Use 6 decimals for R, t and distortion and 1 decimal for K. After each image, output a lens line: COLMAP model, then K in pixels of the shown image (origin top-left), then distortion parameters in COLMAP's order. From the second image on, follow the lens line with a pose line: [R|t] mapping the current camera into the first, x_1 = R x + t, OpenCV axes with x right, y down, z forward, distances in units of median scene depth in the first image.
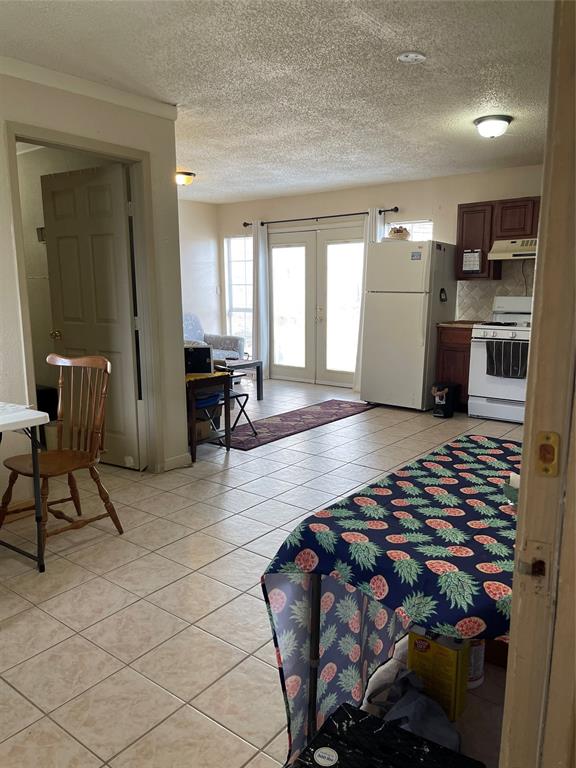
lens RADIAL K [[580.9, 0, 288.0], [0, 580.9, 384.0], [0, 0, 1]] dist [0.082217, 0.001576]
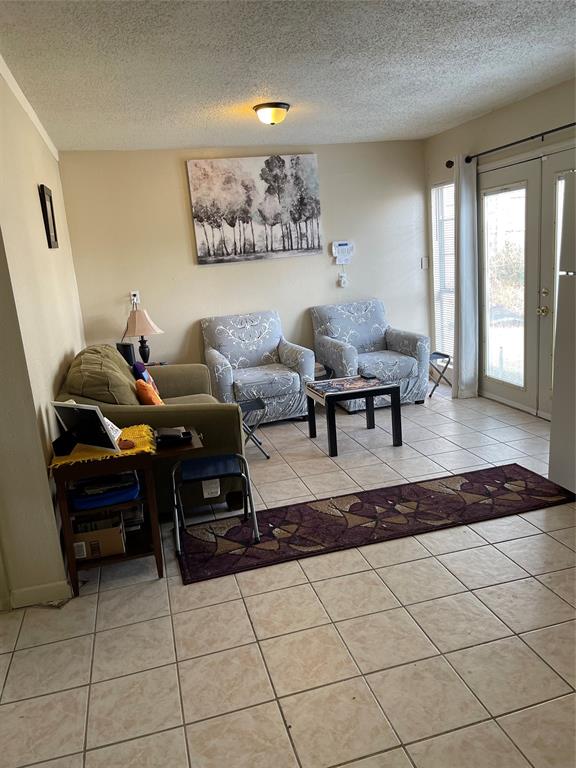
lens RADIAL K [[573.7, 0, 288.0], [0, 573.7, 384.0], [0, 0, 1]] dist [0.007130, 0.002560]
pose [[0.796051, 0.076779, -0.600339, 0.196025], [-0.027415, 0.995477, 0.090961, -0.080459], [0.604608, -0.055951, 0.794556, 0.365423]]
